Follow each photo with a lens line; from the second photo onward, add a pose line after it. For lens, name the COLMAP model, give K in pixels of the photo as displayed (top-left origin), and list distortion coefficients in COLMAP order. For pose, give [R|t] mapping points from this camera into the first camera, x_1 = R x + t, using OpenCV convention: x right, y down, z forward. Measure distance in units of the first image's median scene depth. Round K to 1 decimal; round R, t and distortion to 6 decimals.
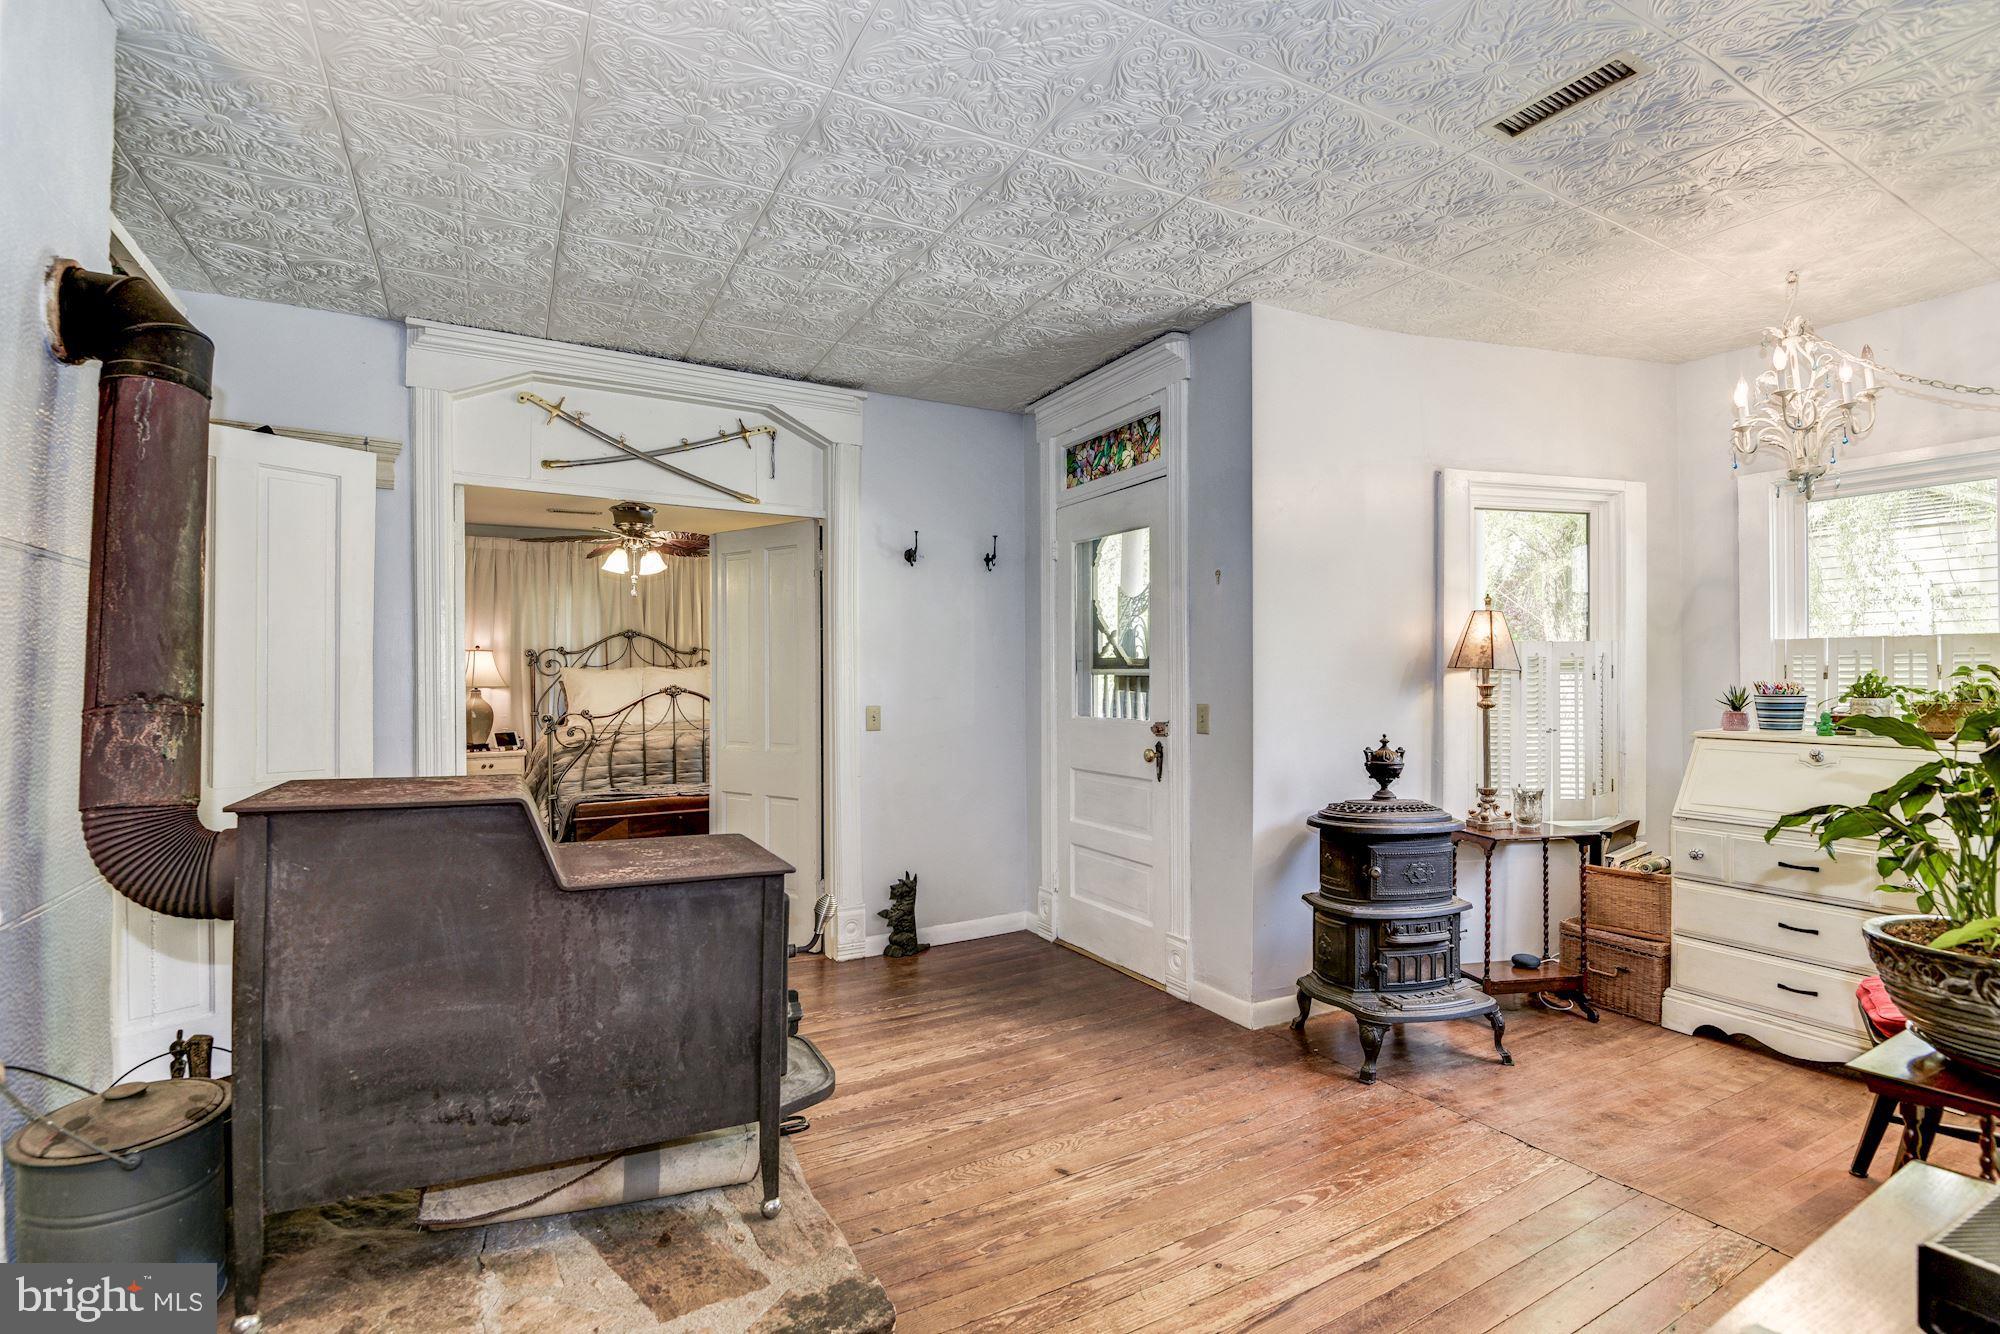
lens RADIAL K [[913.3, 0, 998.5], [0, 913.3, 673.0], [0, 0, 1]] dist [0.001946, -0.019377]
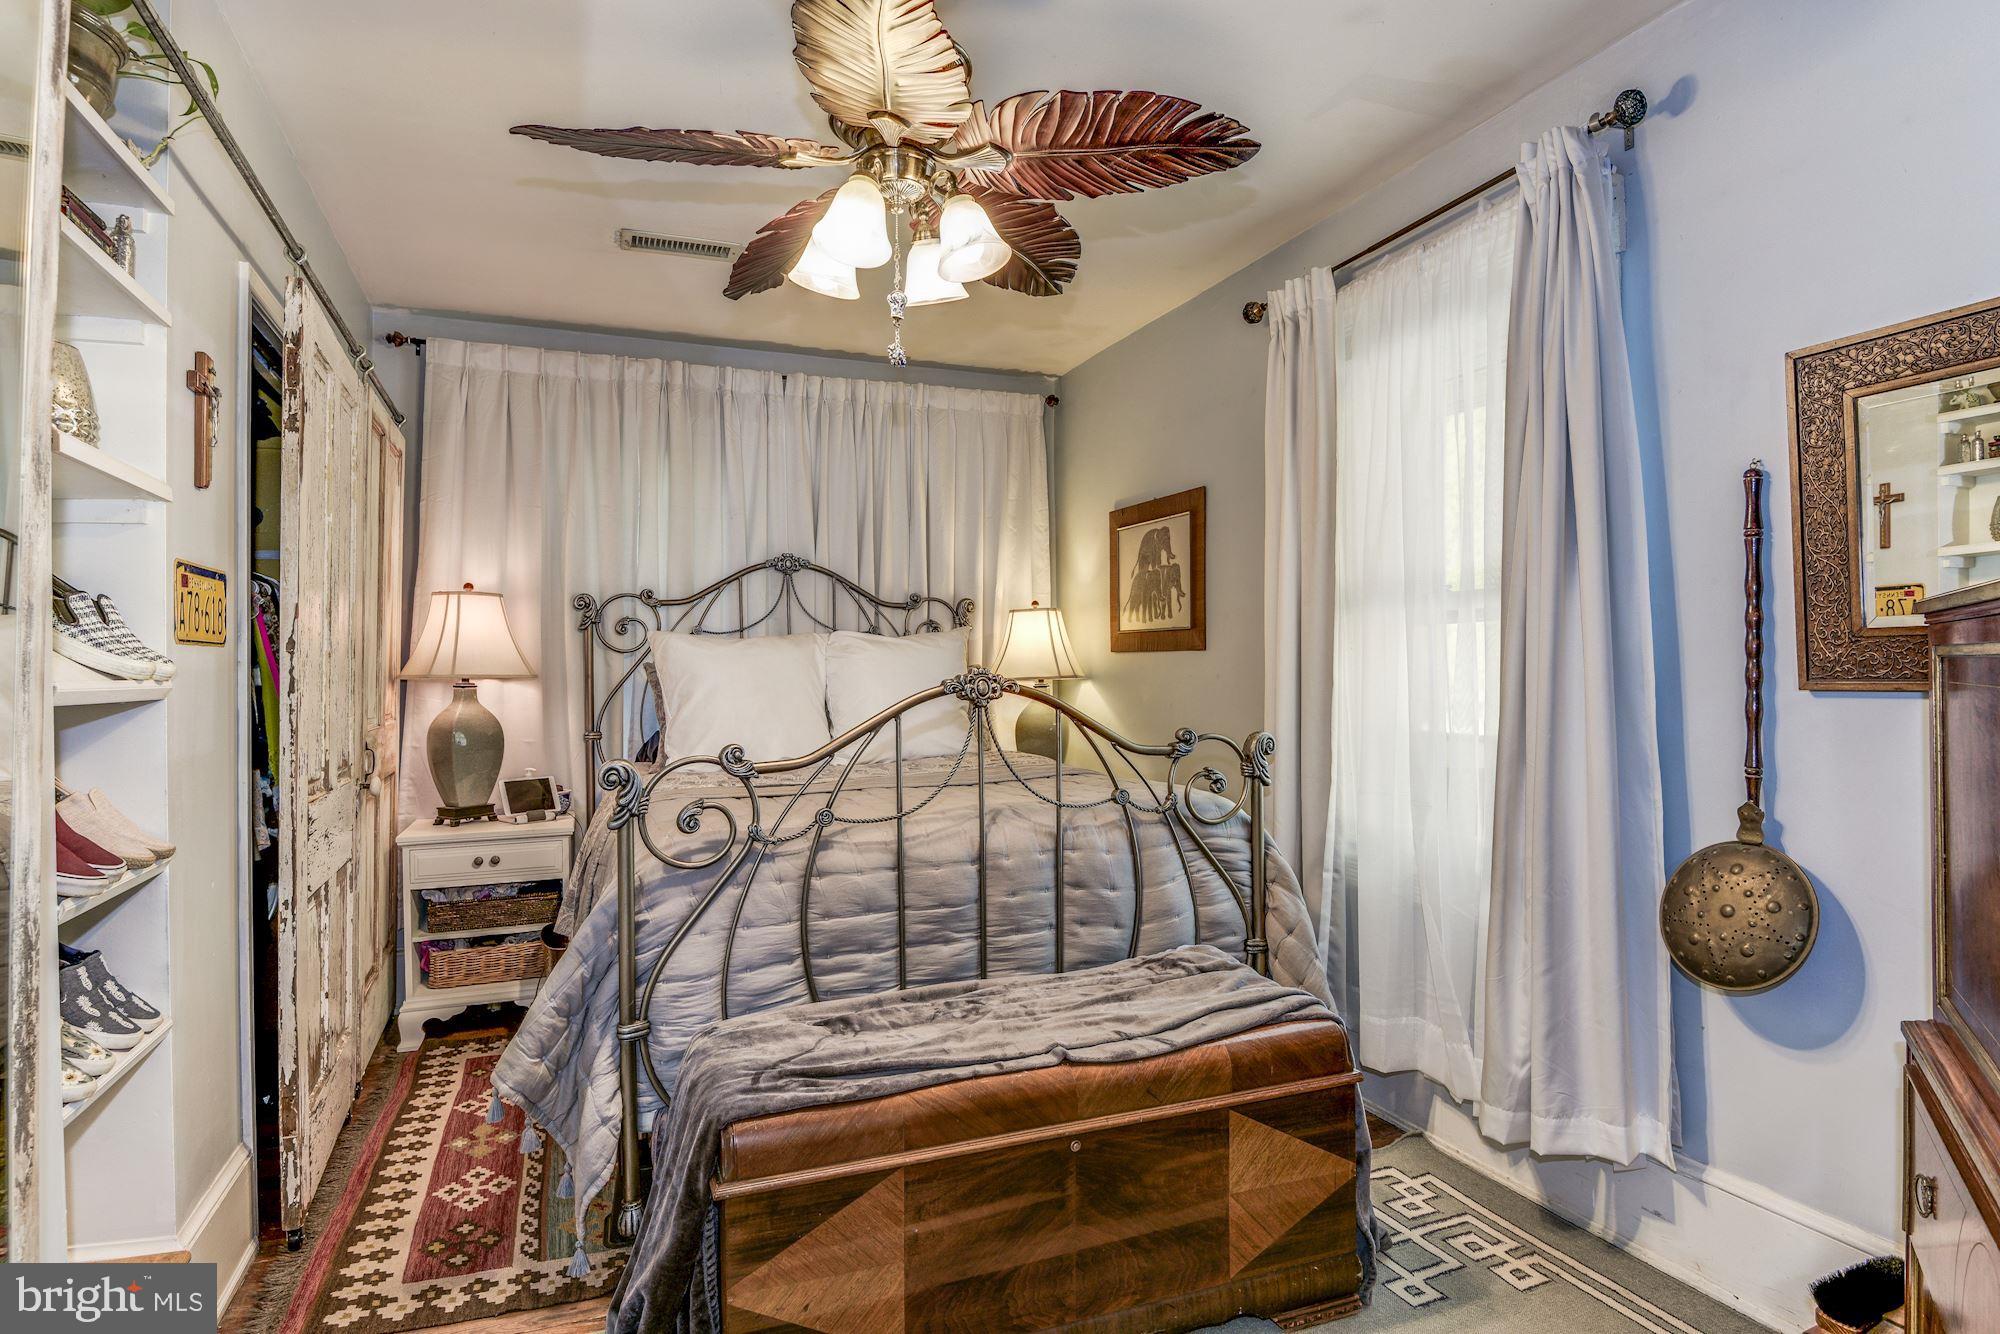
lens RADIAL K [[1110.0, 0, 1000.0], [0, 1110.0, 667.0], [0, 0, 1]] dist [-0.002249, -0.000212]
pose [[0.991626, -0.000300, -0.129145, -0.241727], [0.000716, 0.999995, 0.003172, 0.008771], [0.129144, -0.003238, 0.991621, 0.490438]]
